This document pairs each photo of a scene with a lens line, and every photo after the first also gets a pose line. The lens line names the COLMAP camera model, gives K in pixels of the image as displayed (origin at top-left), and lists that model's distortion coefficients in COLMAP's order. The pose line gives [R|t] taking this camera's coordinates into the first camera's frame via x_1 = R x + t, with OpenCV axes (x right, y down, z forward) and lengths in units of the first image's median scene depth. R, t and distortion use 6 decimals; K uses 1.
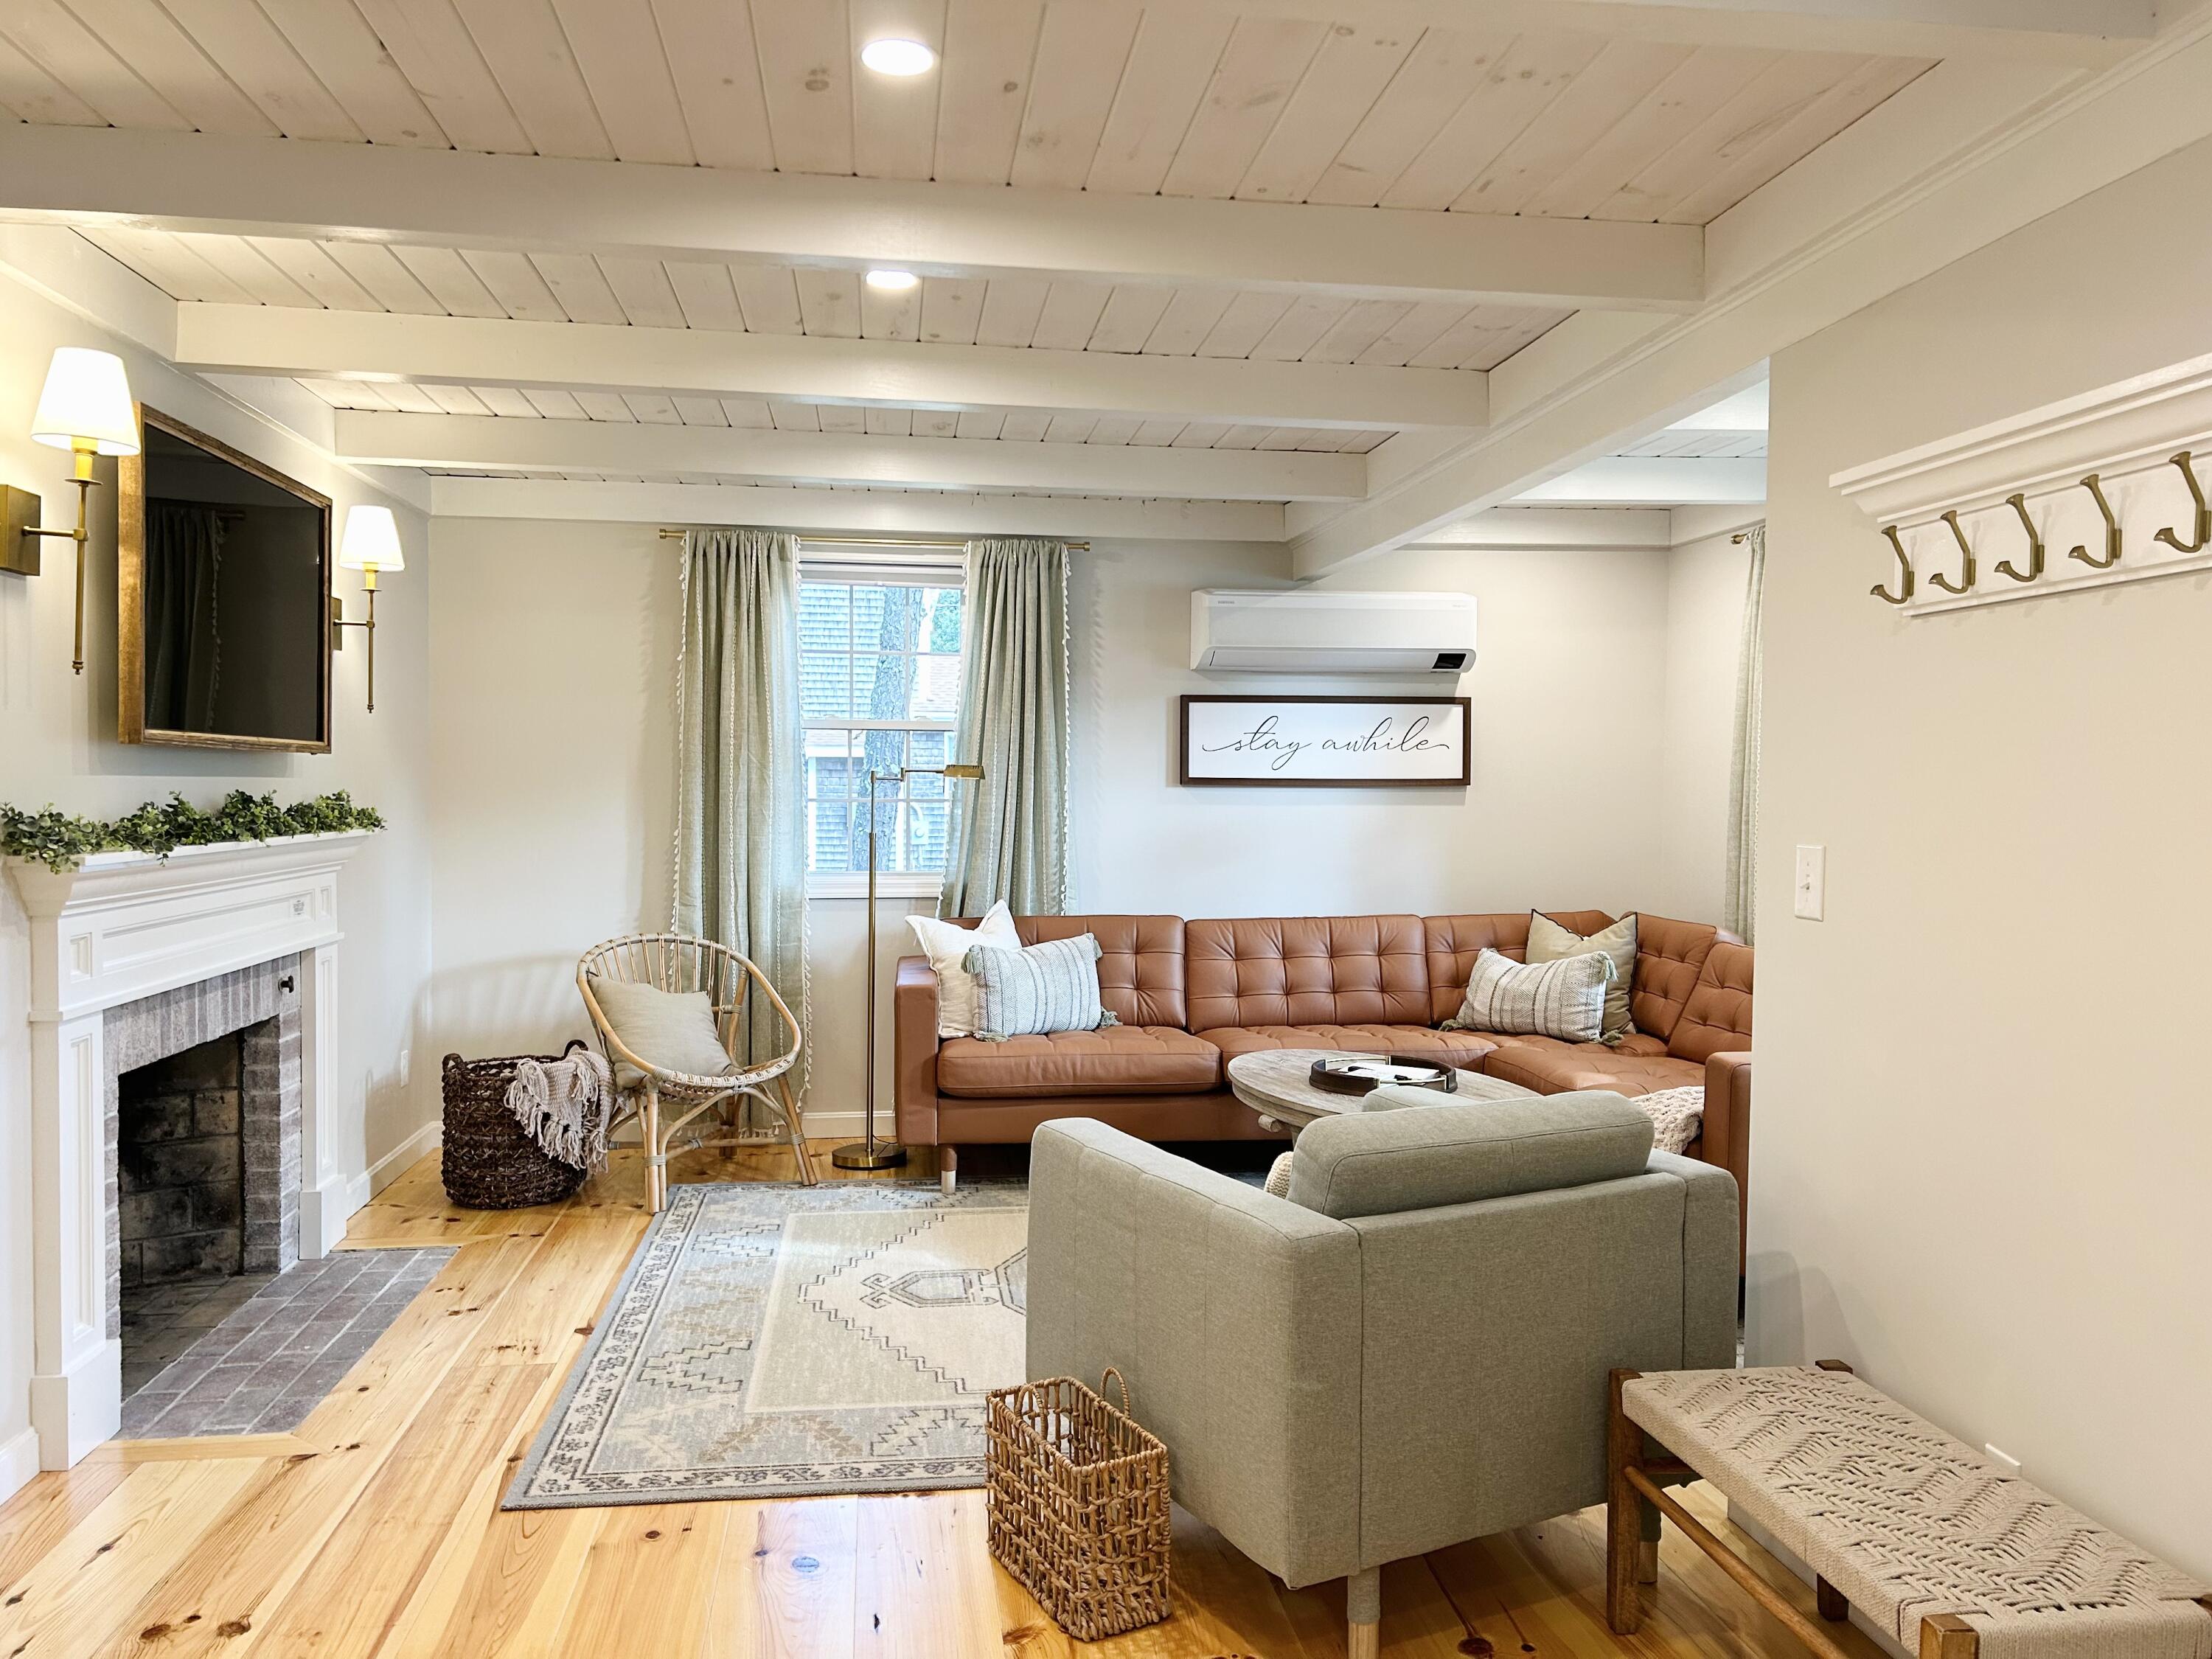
lens RADIAL K [[1667.2, 0, 1096.5], [0, 1667.2, 836.6], [0, 0, 1]] dist [0.132355, -0.002518]
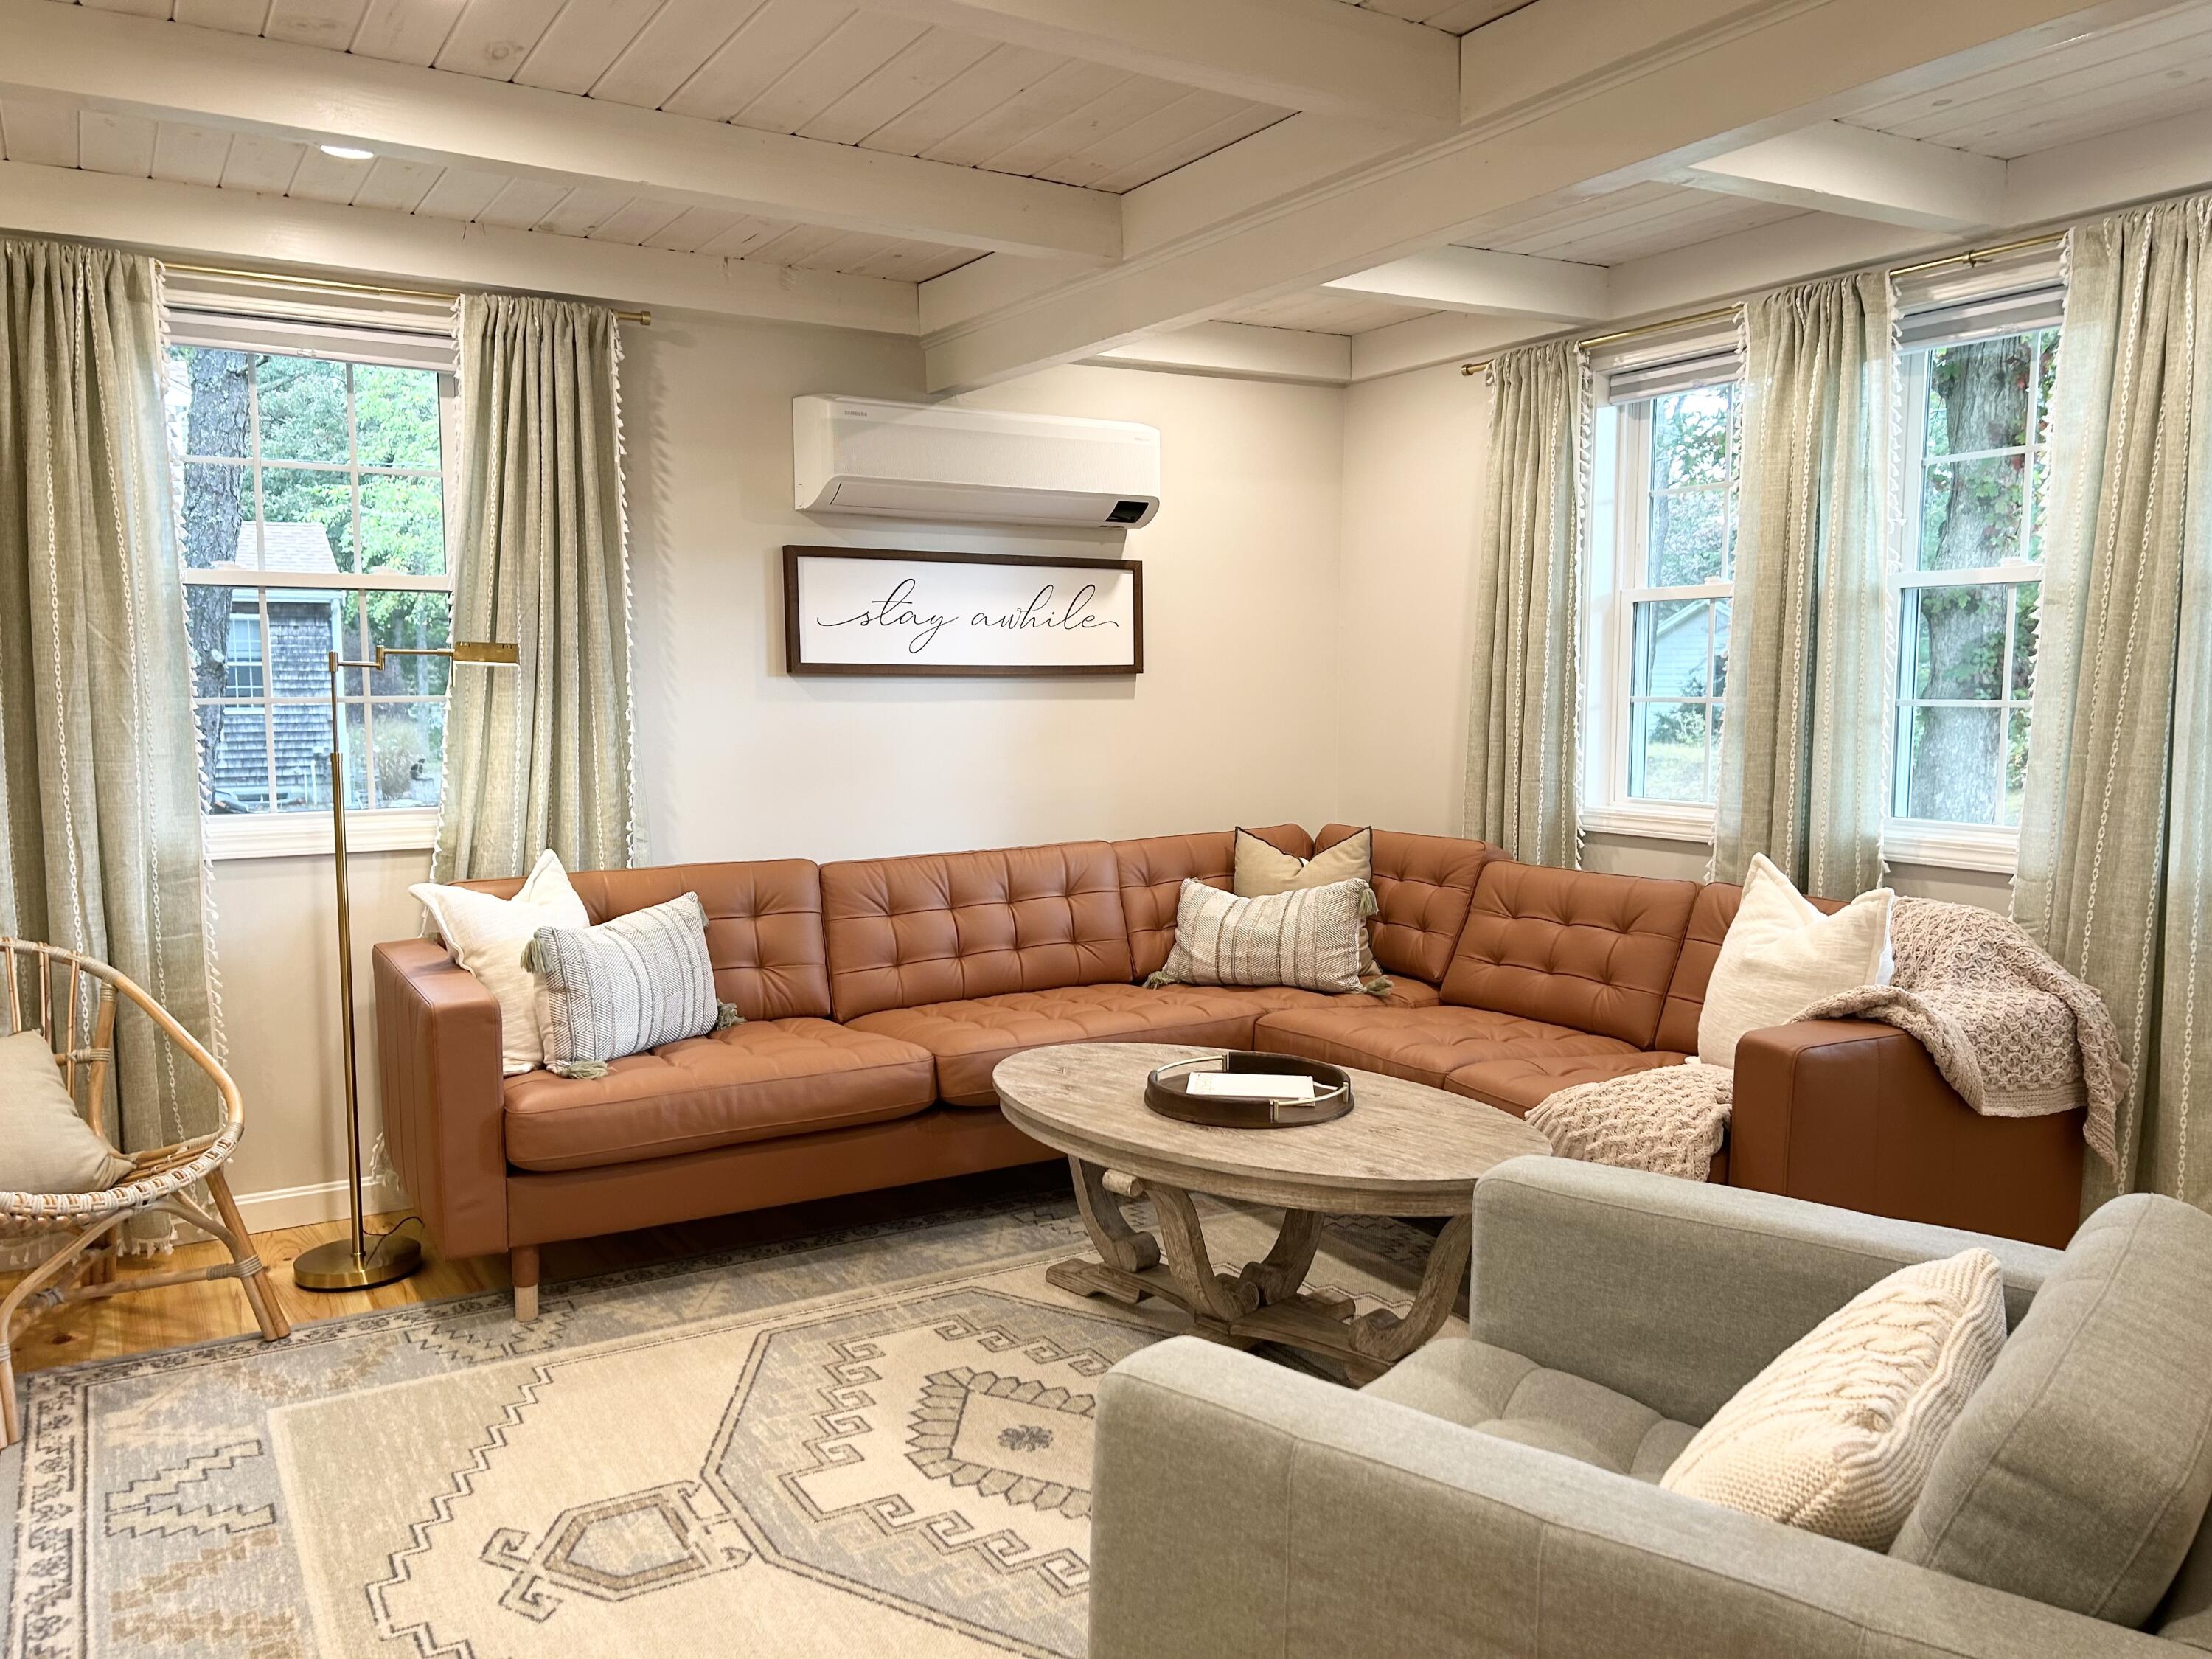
lens RADIAL K [[1670.3, 0, 1112.9], [0, 1670.3, 836.1], [0, 0, 1]] dist [0.045418, -0.047263]
pose [[0.915305, -0.045149, 0.400222, -0.117904], [0.020524, 0.997635, 0.065605, -0.006370], [-0.402238, -0.051834, 0.914067, 0.303221]]
